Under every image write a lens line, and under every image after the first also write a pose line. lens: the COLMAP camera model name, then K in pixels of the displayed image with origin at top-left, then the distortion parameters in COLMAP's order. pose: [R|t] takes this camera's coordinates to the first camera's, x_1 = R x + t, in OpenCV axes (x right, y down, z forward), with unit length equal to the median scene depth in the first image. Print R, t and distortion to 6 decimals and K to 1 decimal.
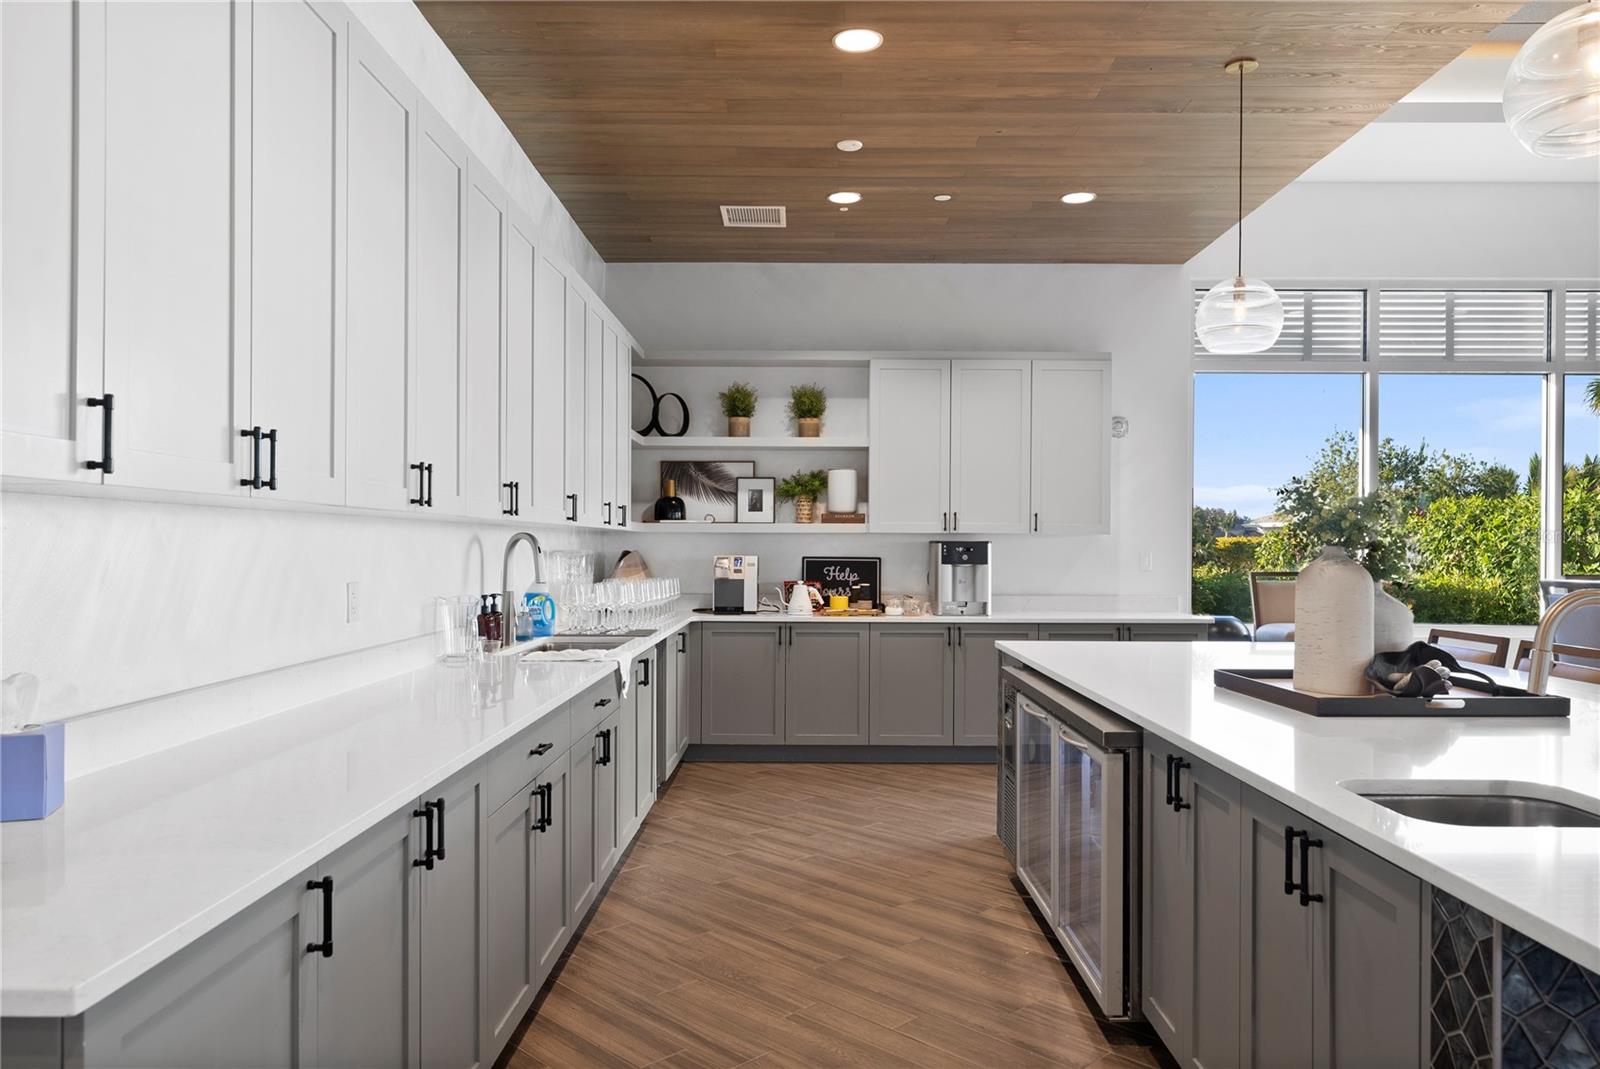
lens RADIAL K [[1104.8, 0, 801.5], [0, 1104.8, 542.9], [0, 0, 1]] dist [0.005726, 0.003472]
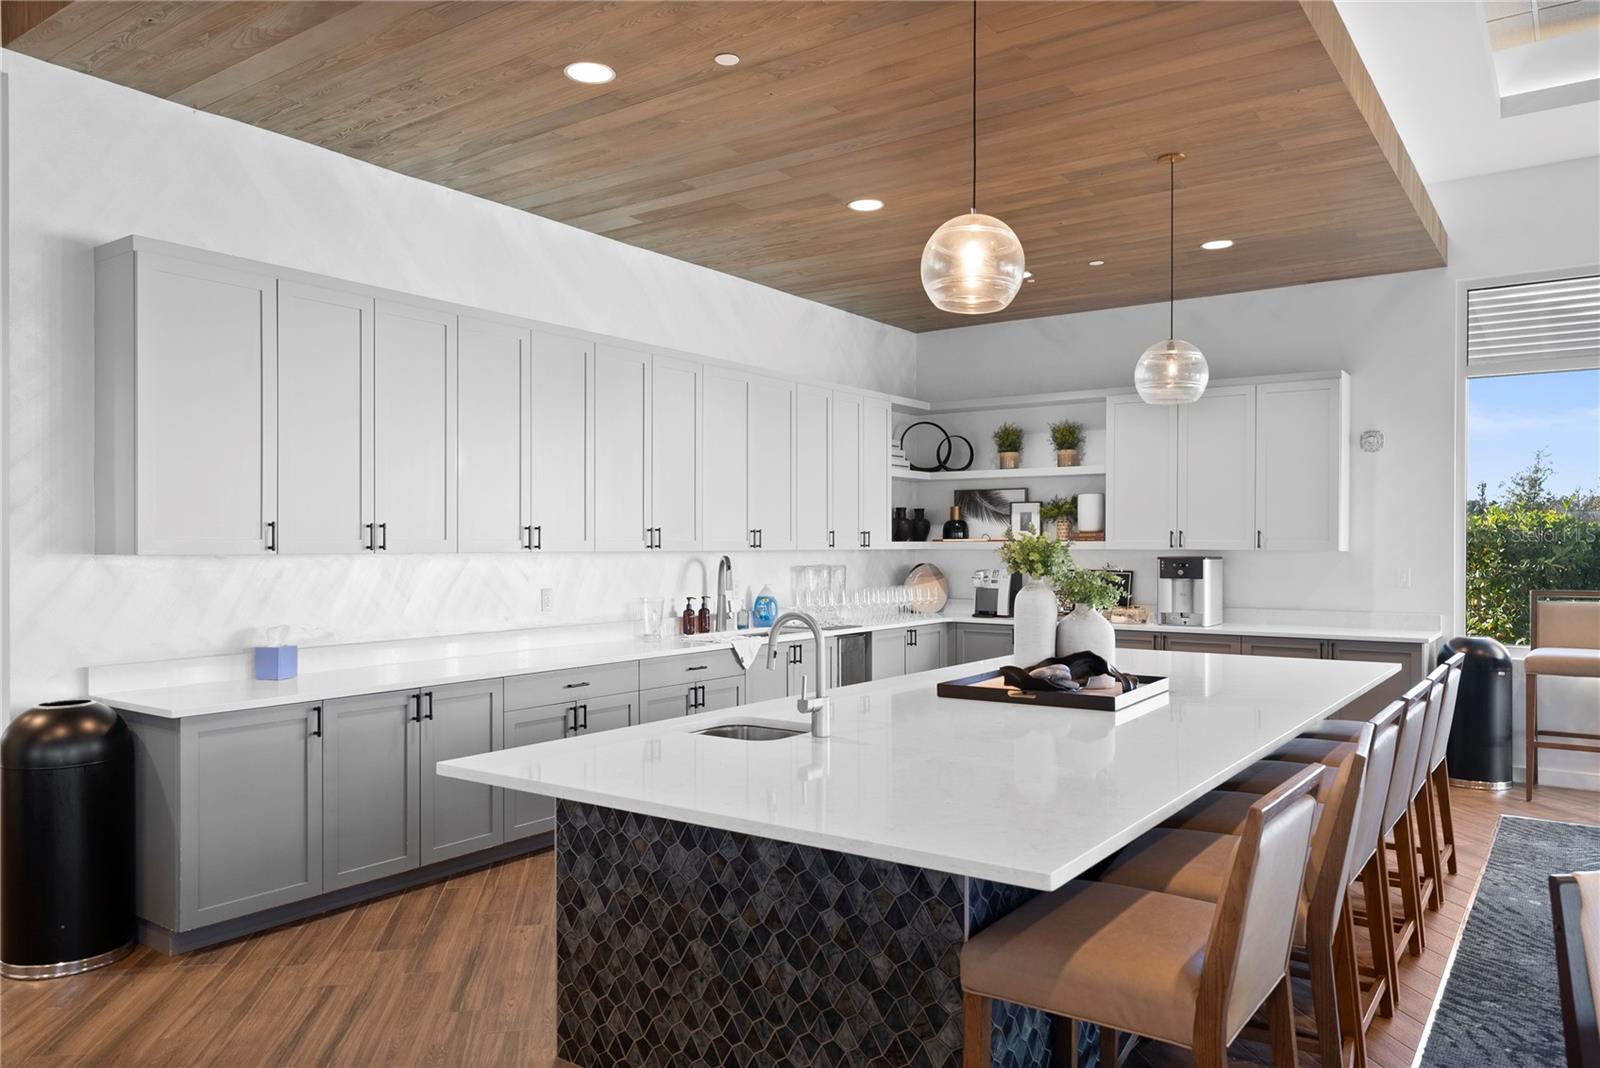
lens RADIAL K [[1114.0, 0, 800.1], [0, 1114.0, 535.6], [0, 0, 1]] dist [0.012360, 0.002389]
pose [[0.817020, -0.008551, -0.576546, 0.454143], [0.005516, 0.999960, -0.007015, -0.016702], [0.576583, 0.002551, 0.817034, -0.111338]]
